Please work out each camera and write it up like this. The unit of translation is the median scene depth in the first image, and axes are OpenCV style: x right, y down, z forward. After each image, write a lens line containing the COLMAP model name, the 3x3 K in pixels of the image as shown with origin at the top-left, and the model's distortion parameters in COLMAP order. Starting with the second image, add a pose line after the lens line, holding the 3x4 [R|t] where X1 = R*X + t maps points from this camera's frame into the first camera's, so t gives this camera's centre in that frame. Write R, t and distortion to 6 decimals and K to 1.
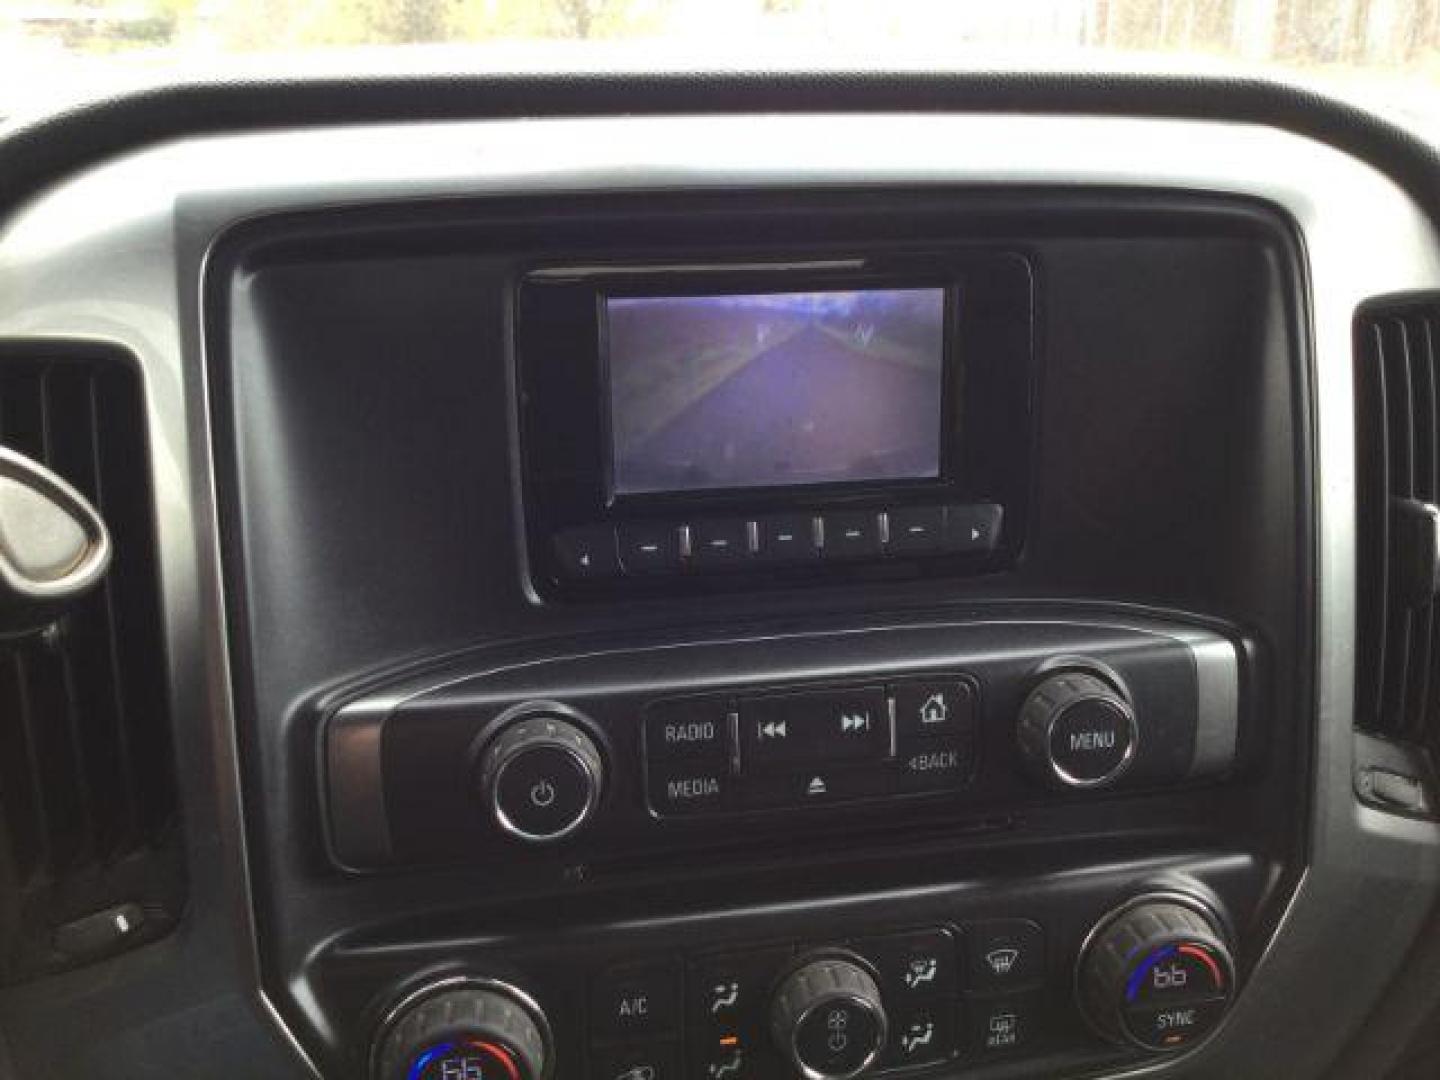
lens RADIAL K [[1297.9, 0, 720.0], [0, 1297.9, 534.2], [0, 0, 1]] dist [0.090380, -0.142410]
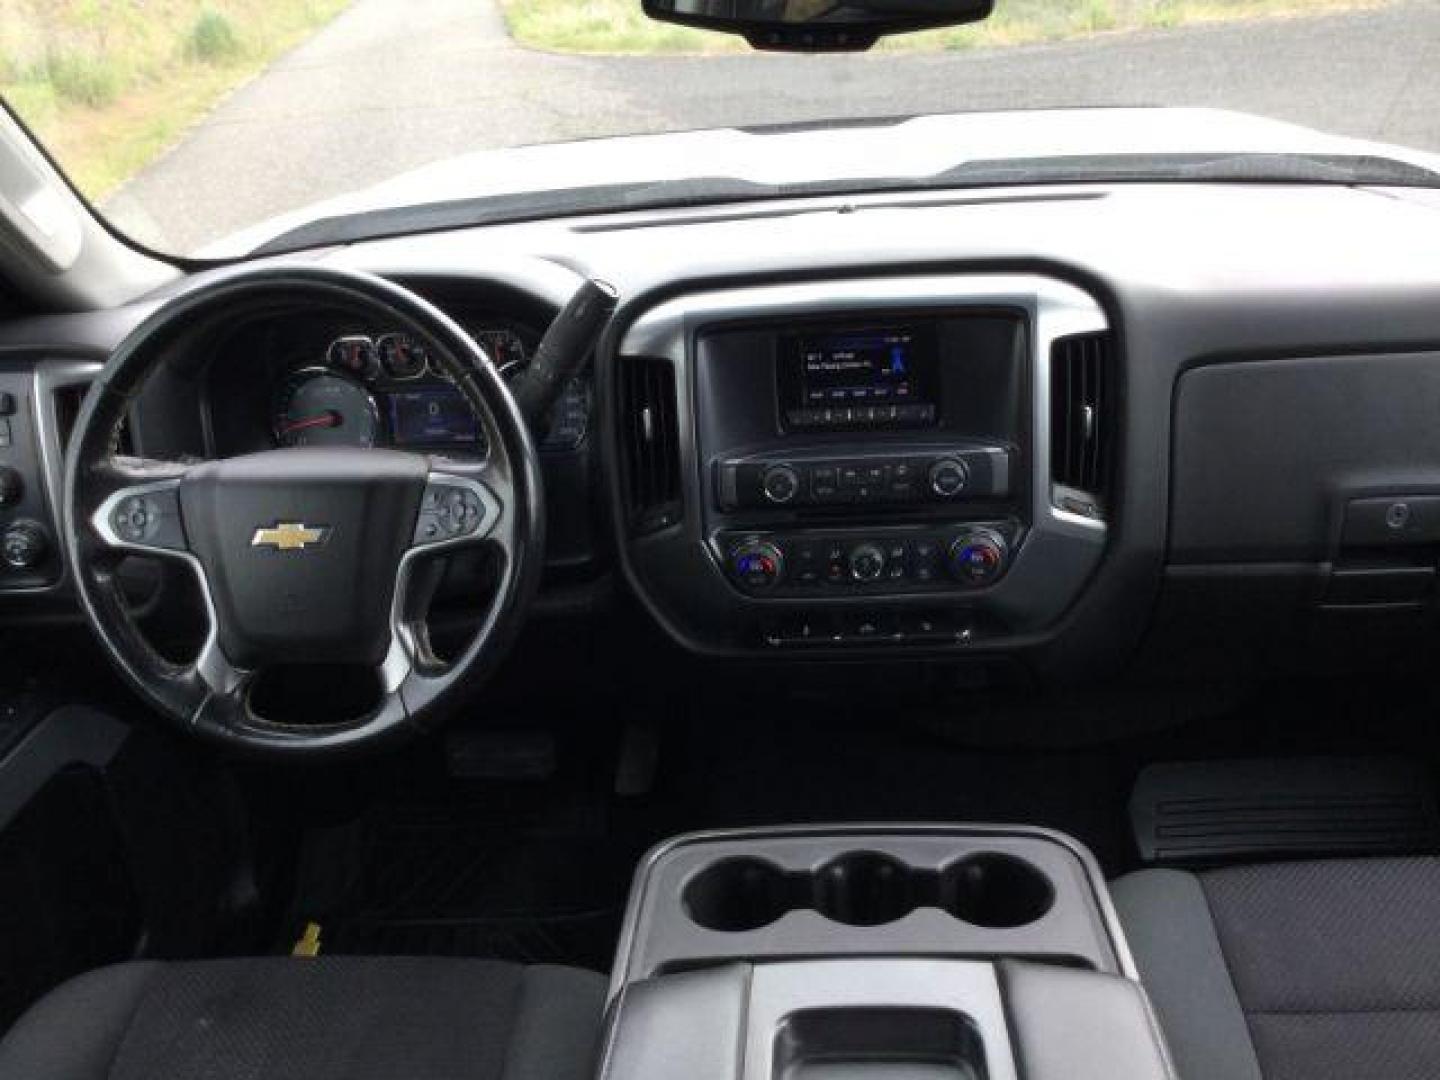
lens RADIAL K [[1297.9, 0, 720.0], [0, 1297.9, 534.2], [0, 0, 1]] dist [0.090380, -0.142410]
pose [[0.945343, 0.049626, -0.322280, 0.783911], [-0.016954, 0.994495, 0.103405, -0.028937], [0.325637, -0.092289, 0.940980, -2.163734]]
